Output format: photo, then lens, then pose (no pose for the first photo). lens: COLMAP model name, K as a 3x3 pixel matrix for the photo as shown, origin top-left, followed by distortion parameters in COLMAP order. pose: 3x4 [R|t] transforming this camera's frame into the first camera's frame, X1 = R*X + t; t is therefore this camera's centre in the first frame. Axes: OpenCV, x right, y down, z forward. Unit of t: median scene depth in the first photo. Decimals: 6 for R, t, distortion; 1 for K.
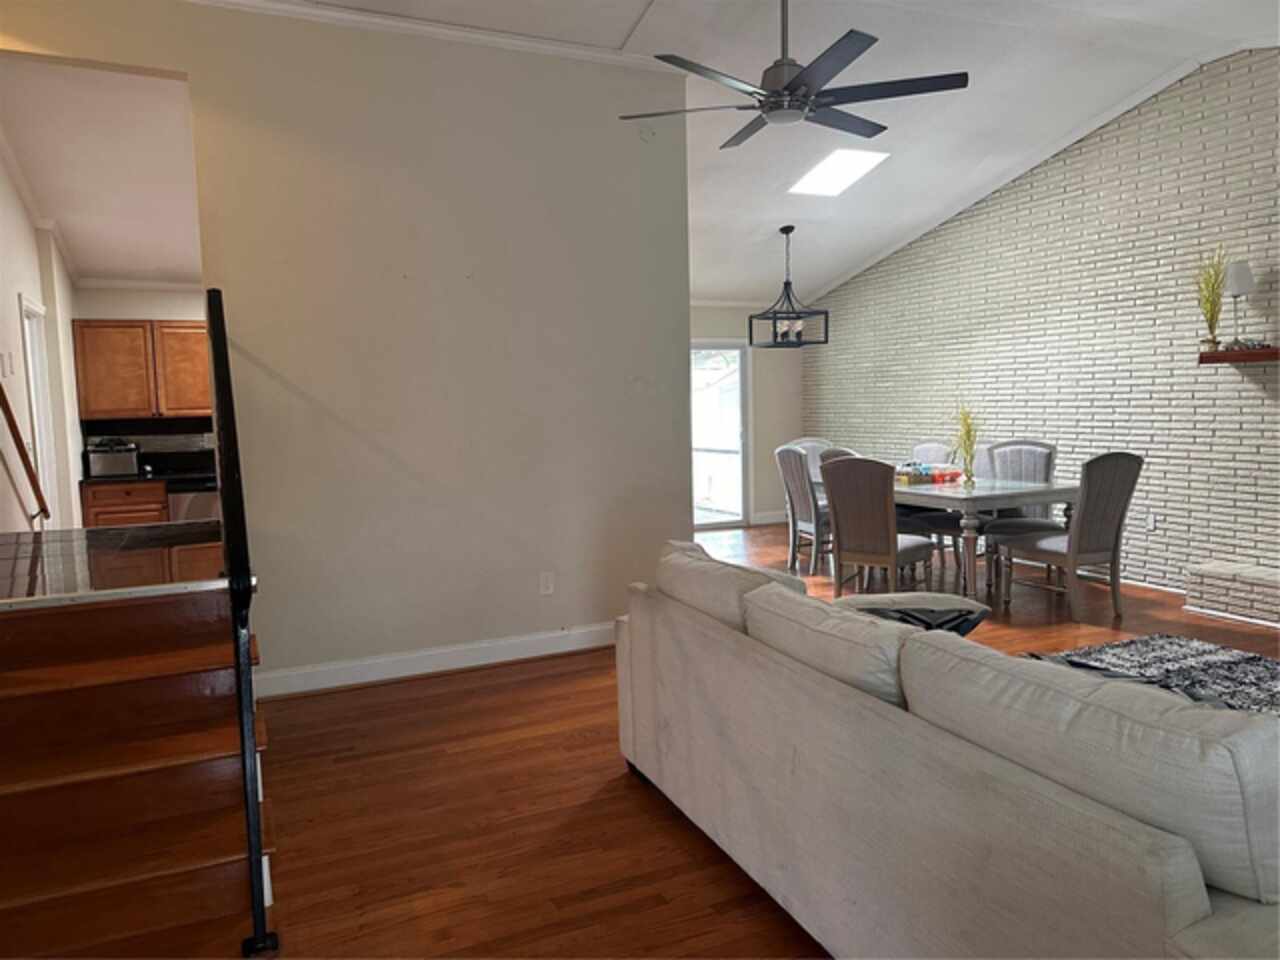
lens RADIAL K [[896.8, 0, 632.4], [0, 896.8, 472.9], [0, 0, 1]] dist [0.078447, -0.109204]
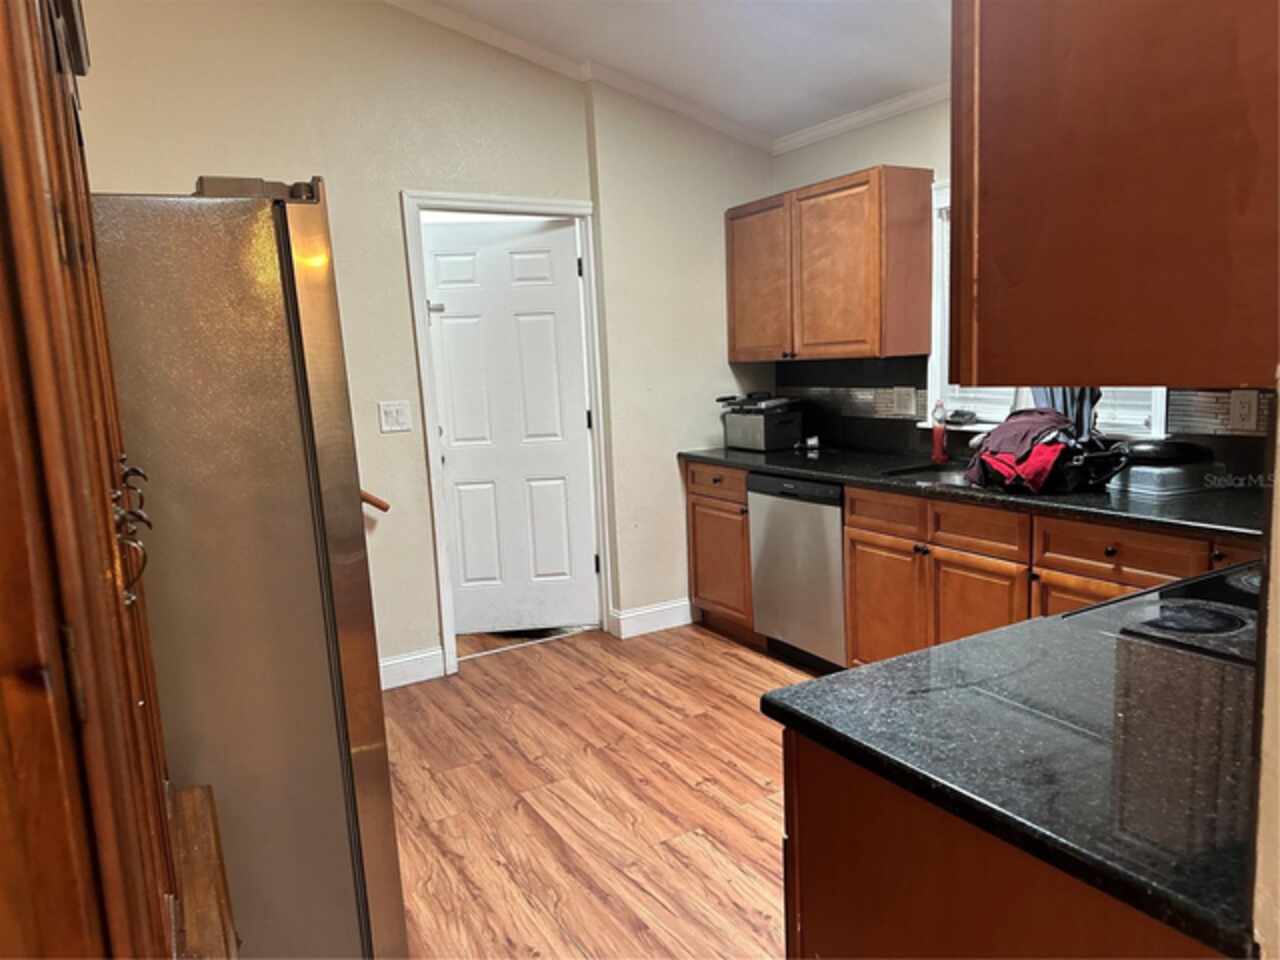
lens RADIAL K [[896.8, 0, 632.4], [0, 896.8, 472.9], [0, 0, 1]] dist [0.078447, -0.109204]
pose [[0.078691, 0.148534, -0.985772, 0.063608], [-0.040940, 0.988485, 0.145675, -0.073886], [0.996058, 0.028894, 0.083865, 0.905068]]
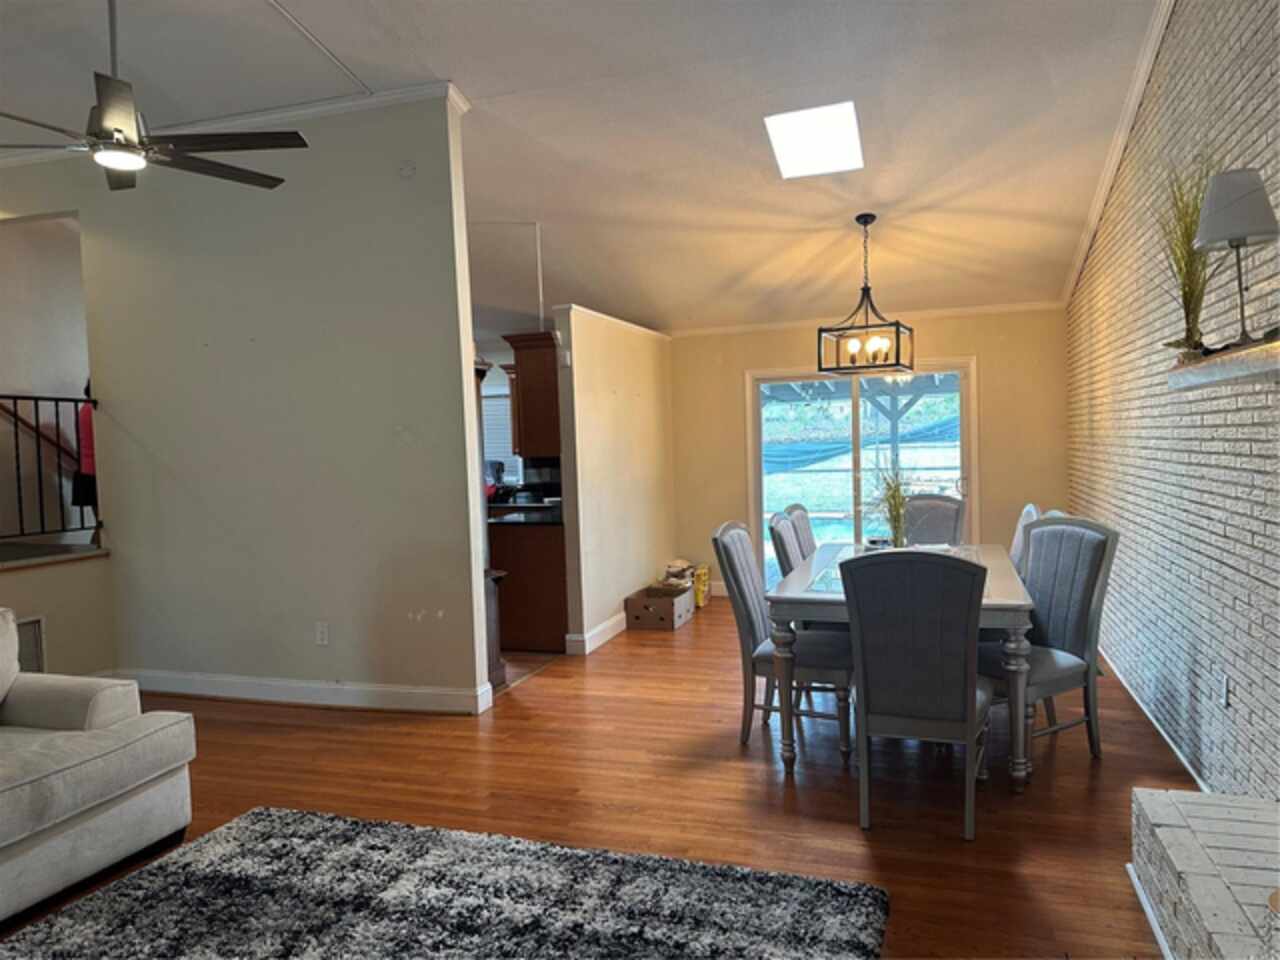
lens RADIAL K [[896.8, 0, 632.4], [0, 896.8, 472.9], [0, 0, 1]] dist [0.078447, -0.109204]
pose [[0.727892, 0.024493, -0.685254, 0.637995], [-0.042545, 0.999050, -0.009483, -0.046800], [0.684371, 0.036056, 0.728242, 0.369120]]
